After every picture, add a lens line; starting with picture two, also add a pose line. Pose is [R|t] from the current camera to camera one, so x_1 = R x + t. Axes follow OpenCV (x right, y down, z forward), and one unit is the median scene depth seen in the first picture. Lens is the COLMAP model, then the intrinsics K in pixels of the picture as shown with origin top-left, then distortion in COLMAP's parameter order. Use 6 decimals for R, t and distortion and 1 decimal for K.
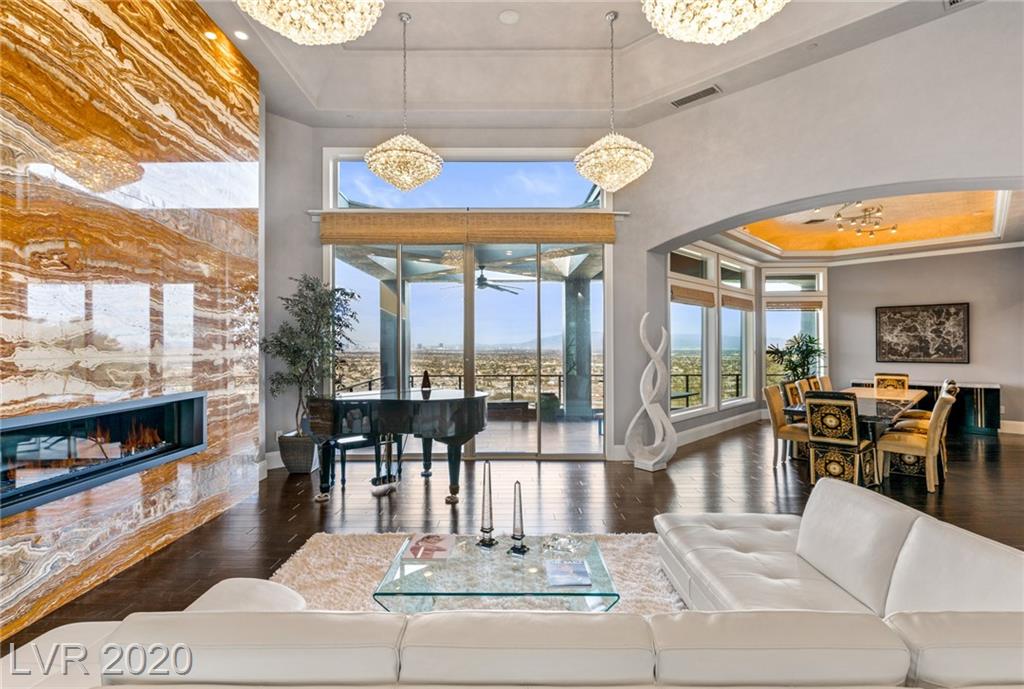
lens RADIAL K [[482.2, 0, 513.7], [0, 482.2, 345.8], [0, 0, 1]] dist [-0.008339, -0.000198]
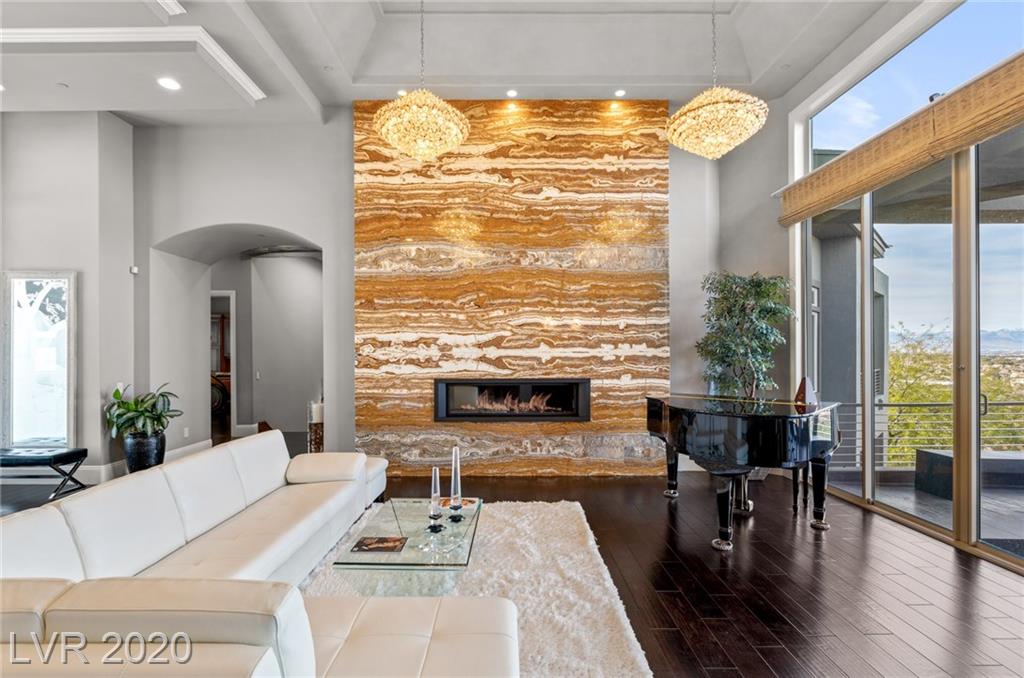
lens RADIAL K [[482.2, 0, 510.2], [0, 482.2, 353.8], [0, 0, 1]] dist [-0.008339, -0.000198]
pose [[-0.007869, 0.004992, -0.999957, 0.624999], [0.006197, 0.999969, 0.004944, 0.012829], [0.999950, -0.006158, -0.007900, 0.672674]]
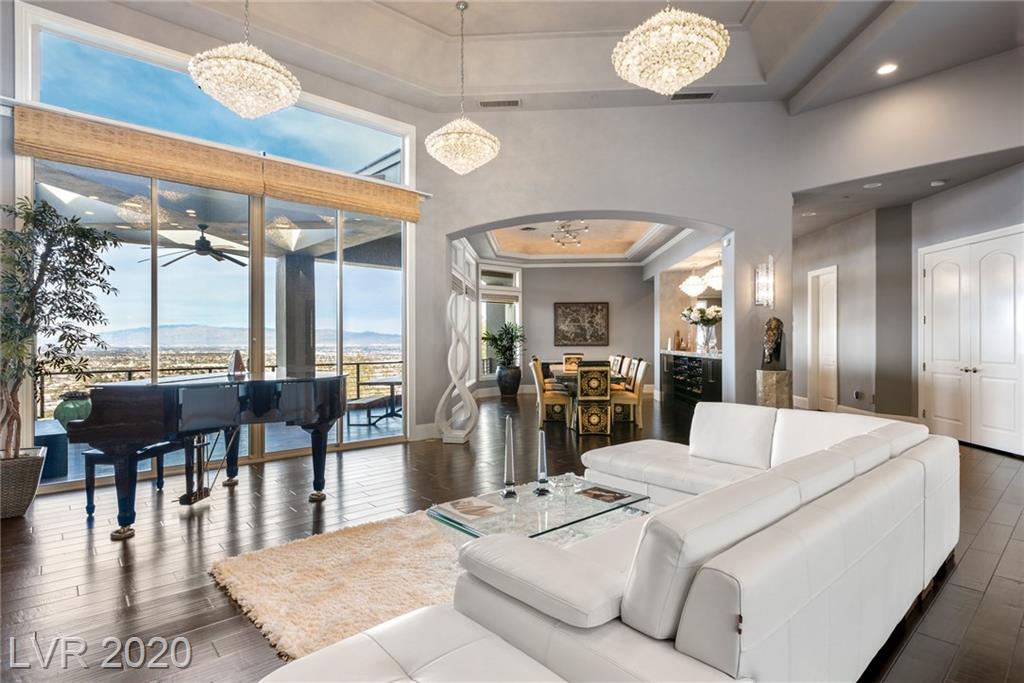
lens RADIAL K [[513.1, 0, 509.4], [0, 513.1, 338.8], [0, 0, 1]] dist [0.003594, 0.001724]
pose [[0.757683, 0.002829, 0.652617, -0.460870], [0.000883, 0.999985, -0.005360, 0.045497], [-0.652623, 0.004637, 0.757669, 0.093725]]
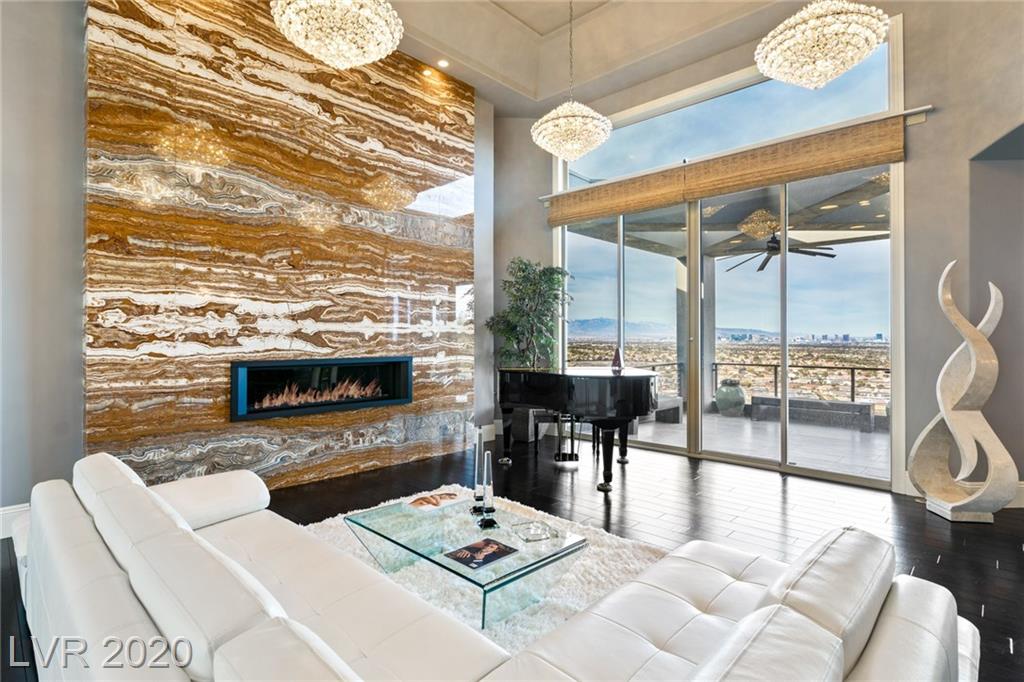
lens RADIAL K [[512.3, 0, 510.0], [0, 512.3, 336.9], [0, 0, 1]] dist [-0.003201, 0.001914]
pose [[0.717600, 0.001531, -0.696453, 0.416455], [-0.000626, 0.999999, 0.001553, 0.033615], [0.696455, -0.000679, 0.717600, 0.180497]]
